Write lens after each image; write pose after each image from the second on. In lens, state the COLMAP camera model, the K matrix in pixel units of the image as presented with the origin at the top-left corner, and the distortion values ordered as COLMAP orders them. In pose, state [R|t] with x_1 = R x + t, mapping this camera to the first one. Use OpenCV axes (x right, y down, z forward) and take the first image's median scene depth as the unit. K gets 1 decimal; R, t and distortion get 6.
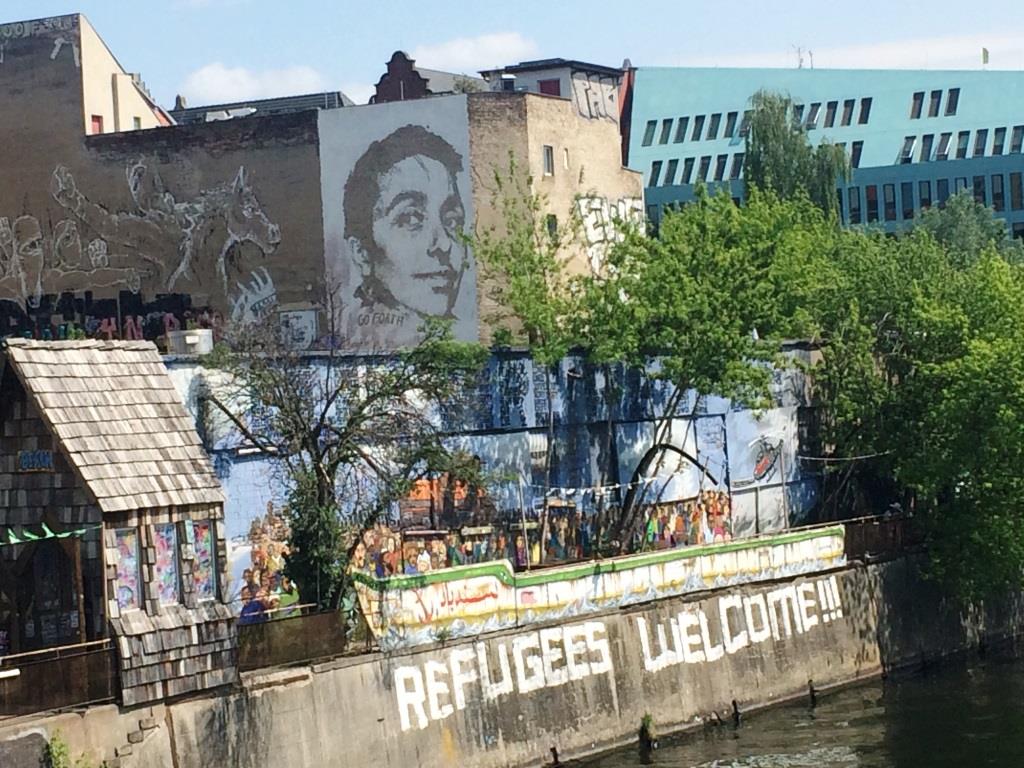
lens RADIAL K [[2672.5, 0, 511.9], [0, 2672.5, 384.4], [0, 0, 1]] dist [-0.013517, 0.000000]
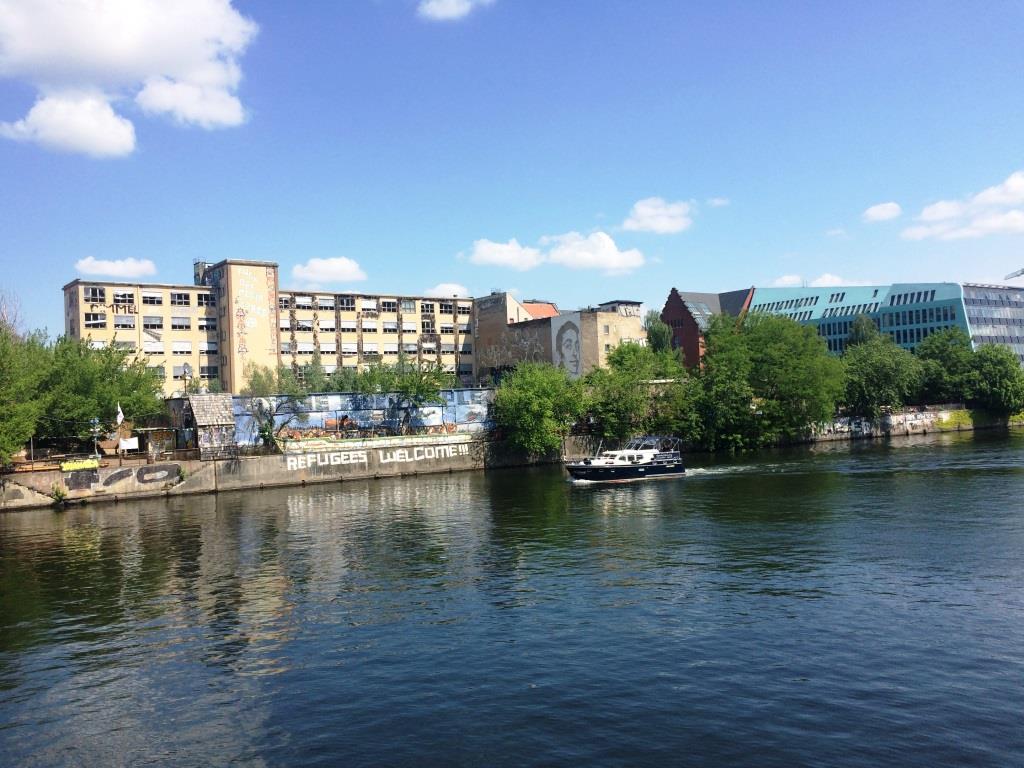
lens RADIAL K [[878.5, 0, 513.3], [0, 878.5, 382.0], [0, 0, 1]] dist [0.064839, -0.026751]
pose [[0.889685, 0.008670, -0.456492, 0.452061], [-0.005701, 0.999953, 0.007881, -0.021621], [0.456539, -0.004409, 0.889693, -0.120285]]
